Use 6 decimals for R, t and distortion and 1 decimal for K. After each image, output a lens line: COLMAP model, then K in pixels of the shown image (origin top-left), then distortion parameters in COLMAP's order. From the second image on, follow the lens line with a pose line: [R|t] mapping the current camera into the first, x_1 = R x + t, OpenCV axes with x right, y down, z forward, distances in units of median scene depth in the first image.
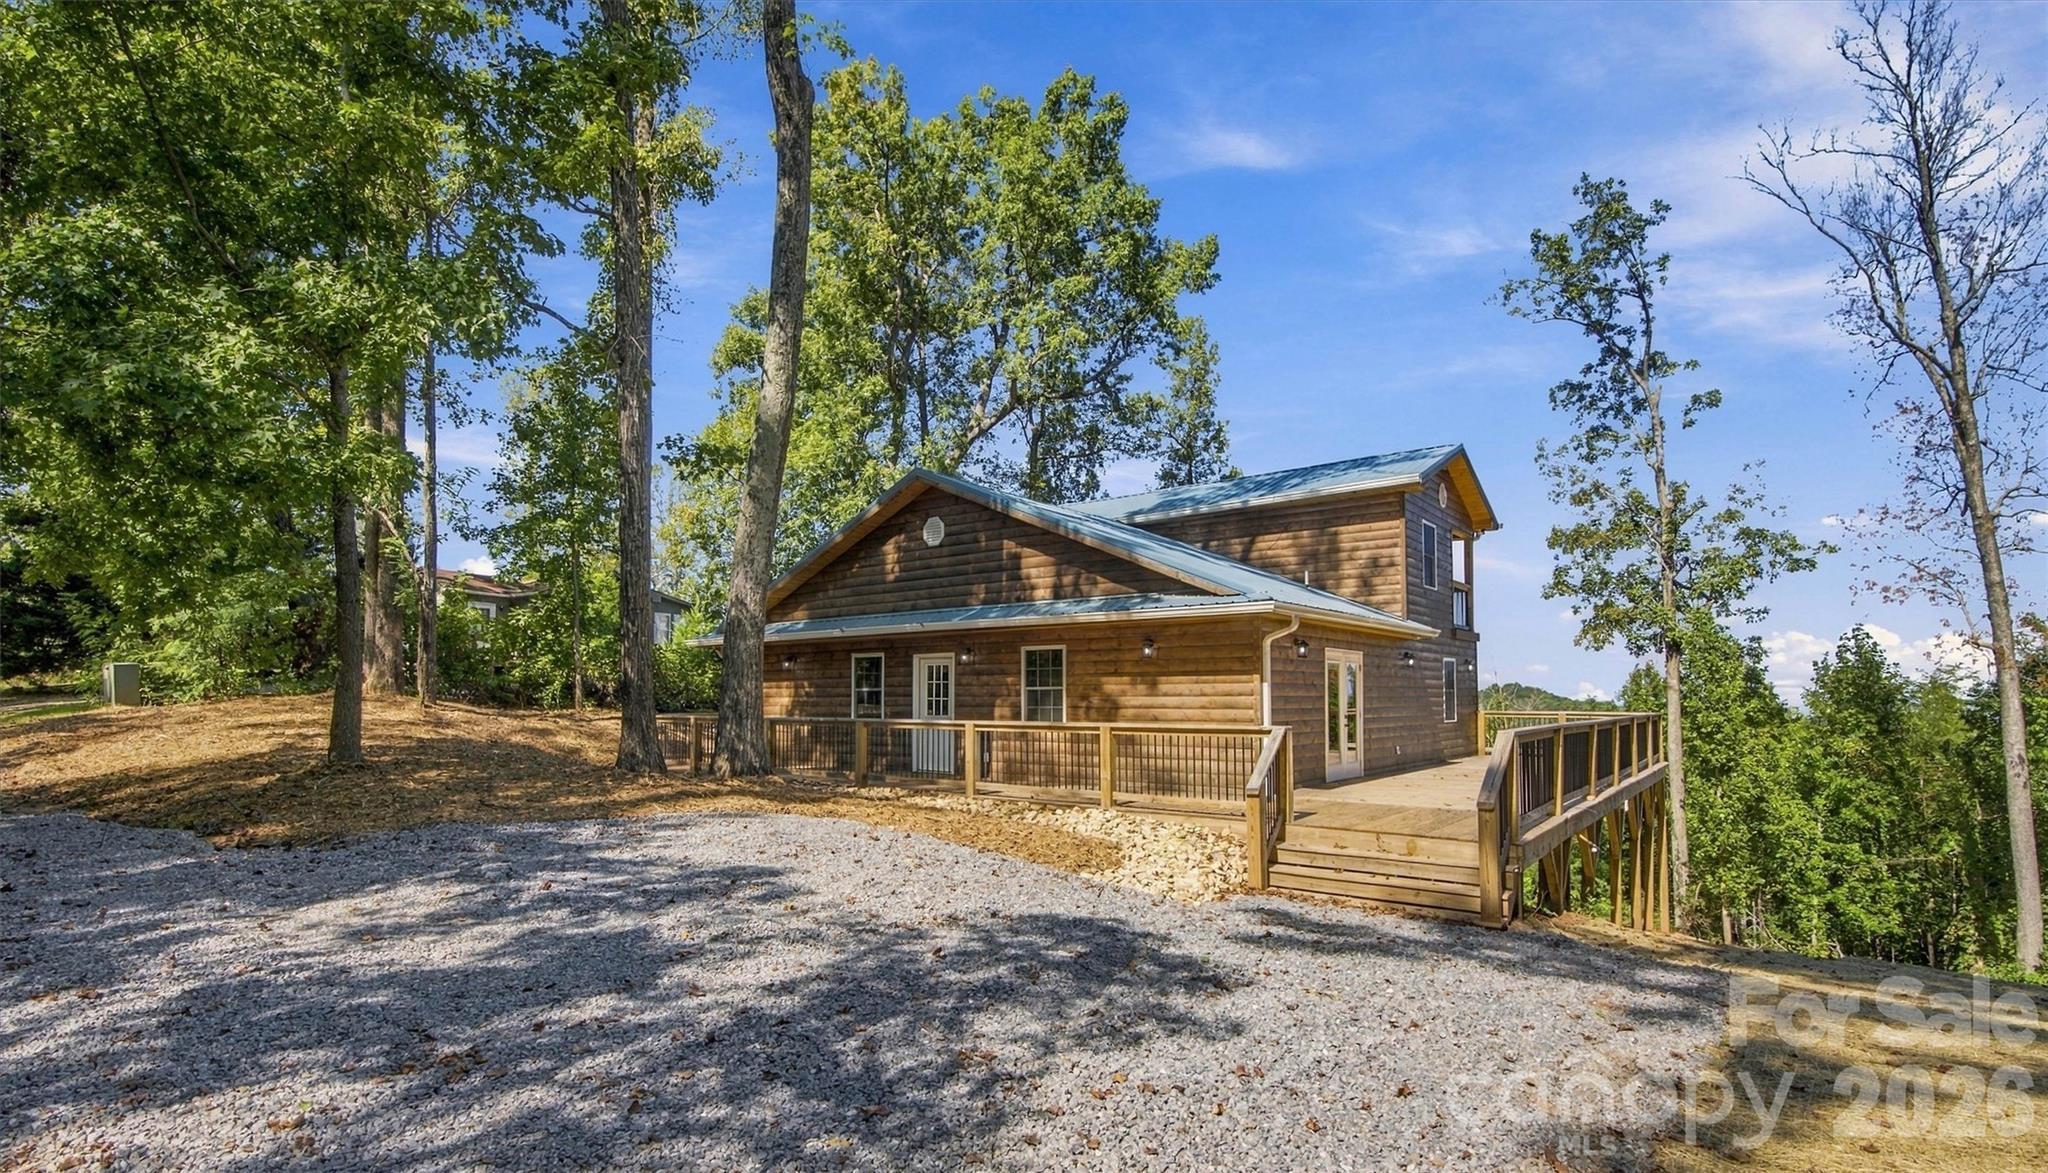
lens RADIAL K [[940.3, 0, 1023.2], [0, 940.3, 651.9], [0, 0, 1]] dist [-0.002121, -0.000115]
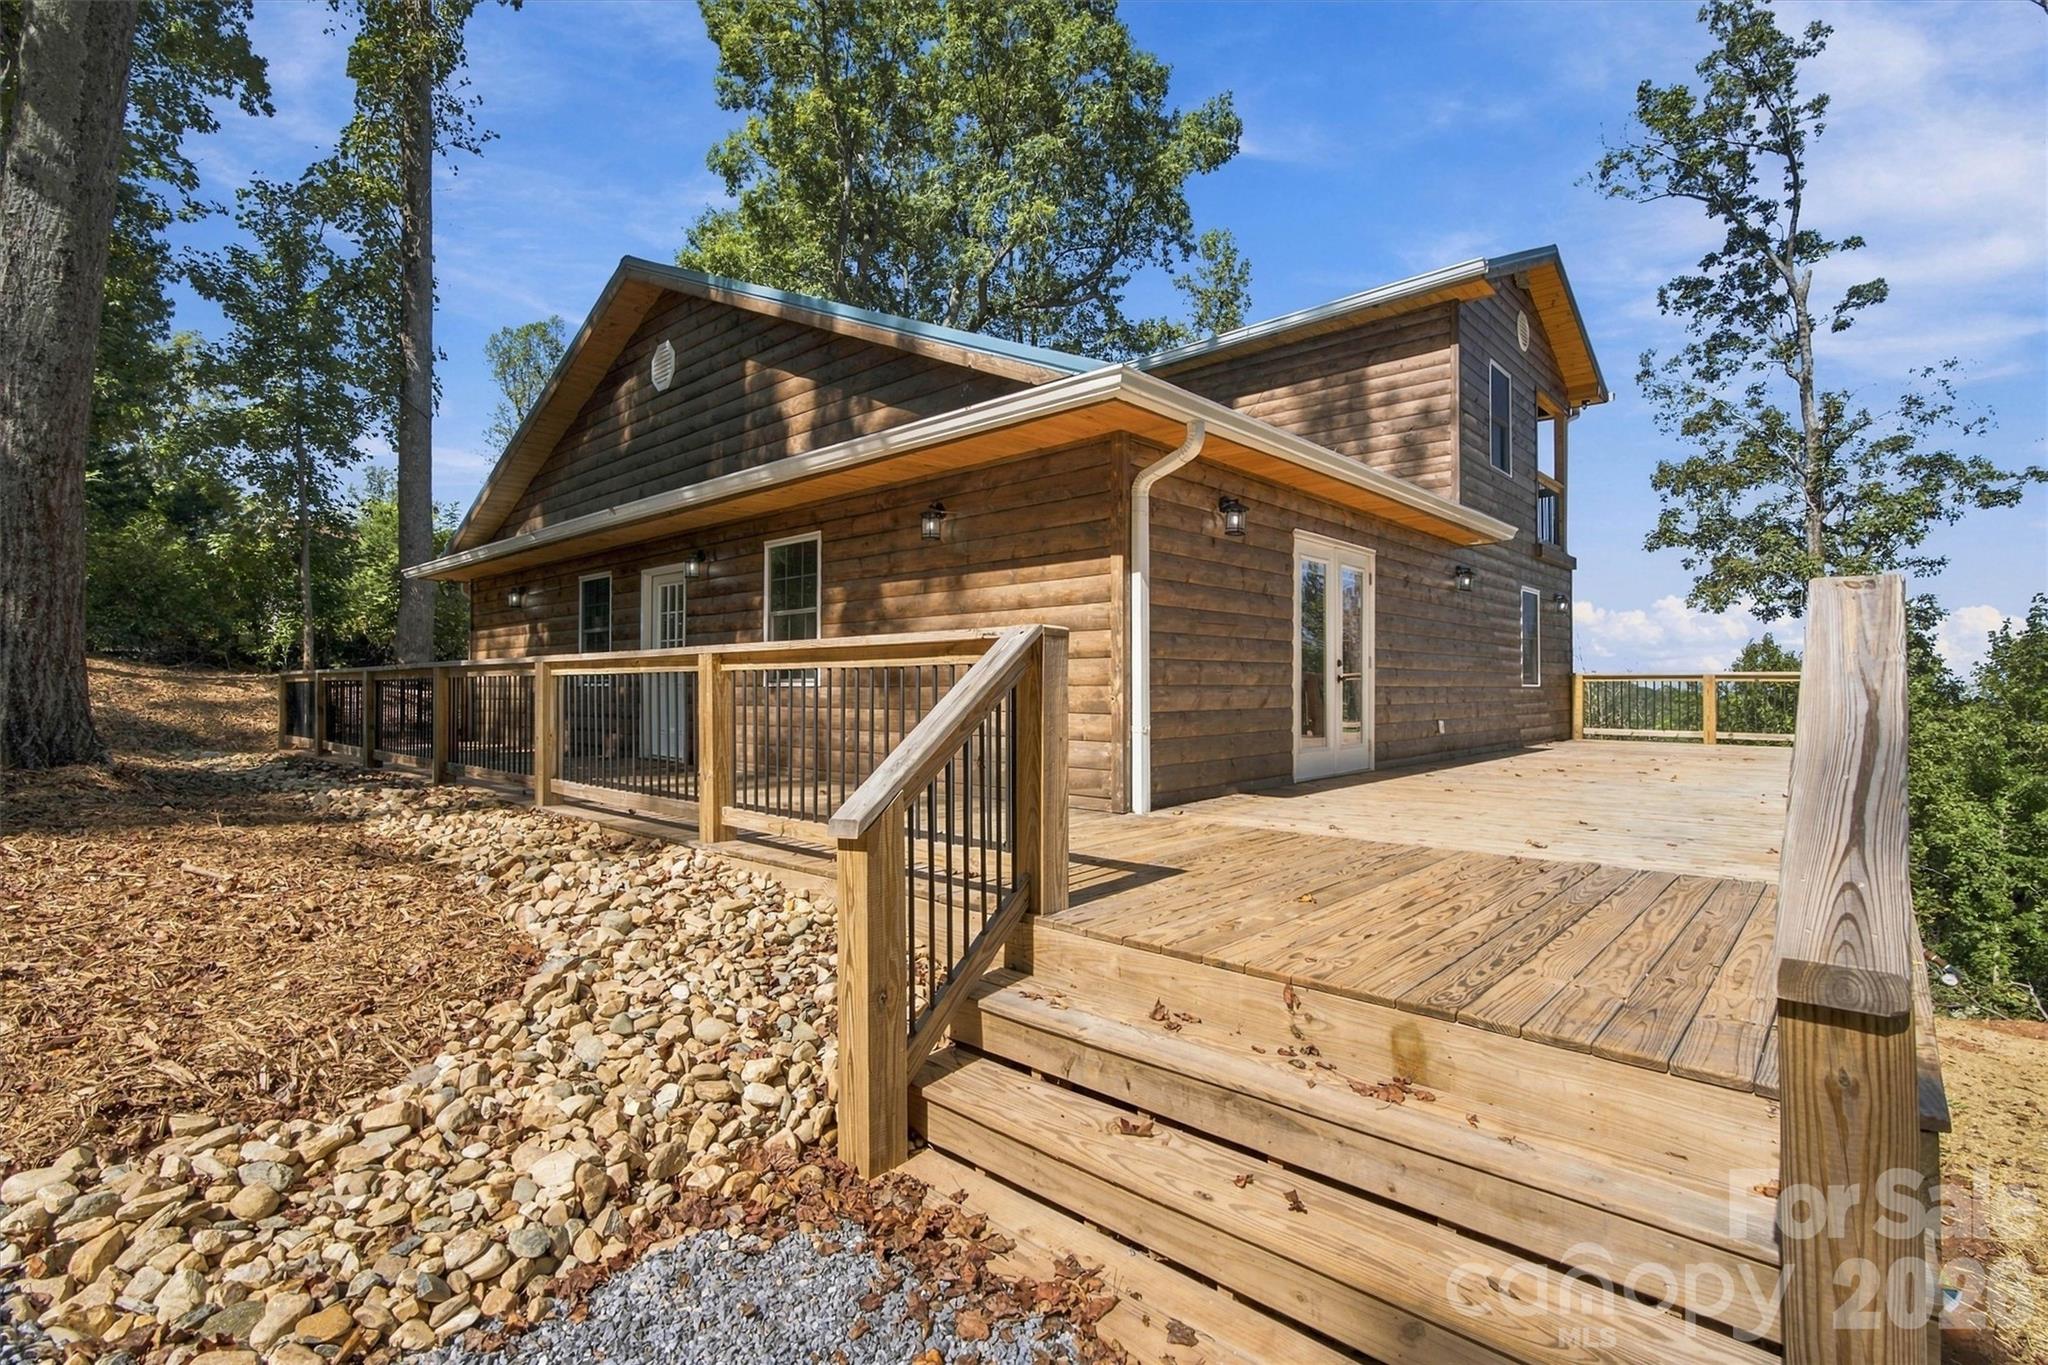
lens RADIAL K [[934.0, 0, 1024.6], [0, 934.0, 669.8], [0, 0, 1]] dist [0.001041, -0.000116]
pose [[0.998030, -0.000343, -0.062741, 0.074456], [0.002226, 0.999549, 0.029940, 0.021570], [0.062702, -0.030020, 0.997581, 0.170290]]
